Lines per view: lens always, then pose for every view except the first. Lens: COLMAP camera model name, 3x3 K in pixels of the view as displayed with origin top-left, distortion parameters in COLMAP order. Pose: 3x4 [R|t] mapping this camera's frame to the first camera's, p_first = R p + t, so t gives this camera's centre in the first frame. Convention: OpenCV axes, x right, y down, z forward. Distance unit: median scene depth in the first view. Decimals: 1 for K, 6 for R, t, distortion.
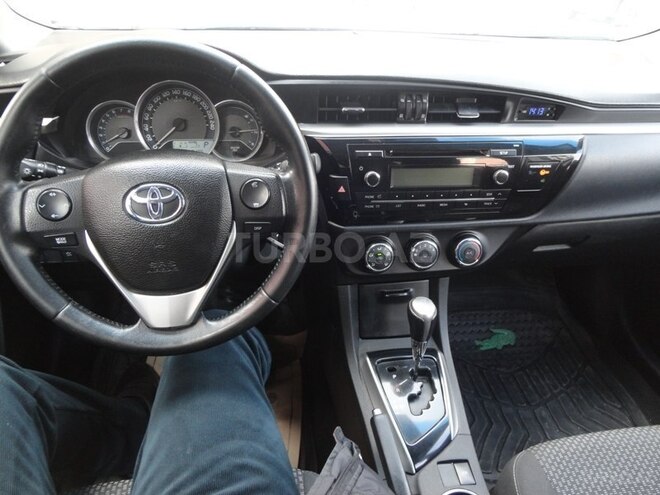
lens RADIAL K [[493.0, 0, 330.0], [0, 493.0, 247.5], [0, 0, 1]] dist [0.000070, 0.002318]
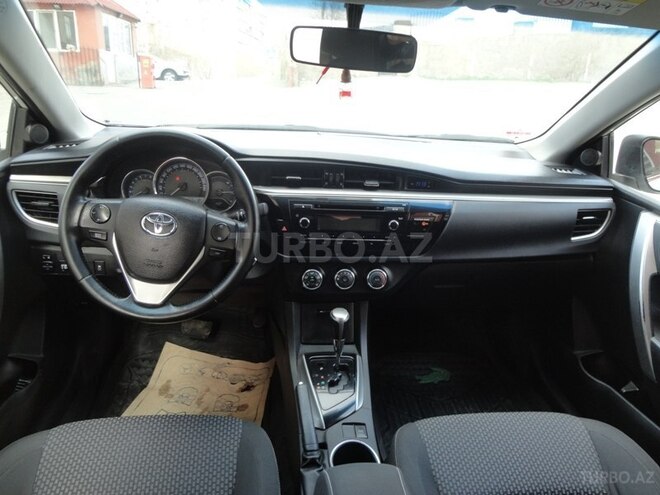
lens RADIAL K [[514.2, 0, 330.0], [0, 514.2, 247.5], [0, 0, 1]] dist [0.000051, 0.000432]
pose [[0.998499, 0.030901, -0.045215, 0.224568], [-0.039023, 0.980717, -0.191497, 0.220183], [0.038426, 0.192974, 0.980451, -0.493844]]
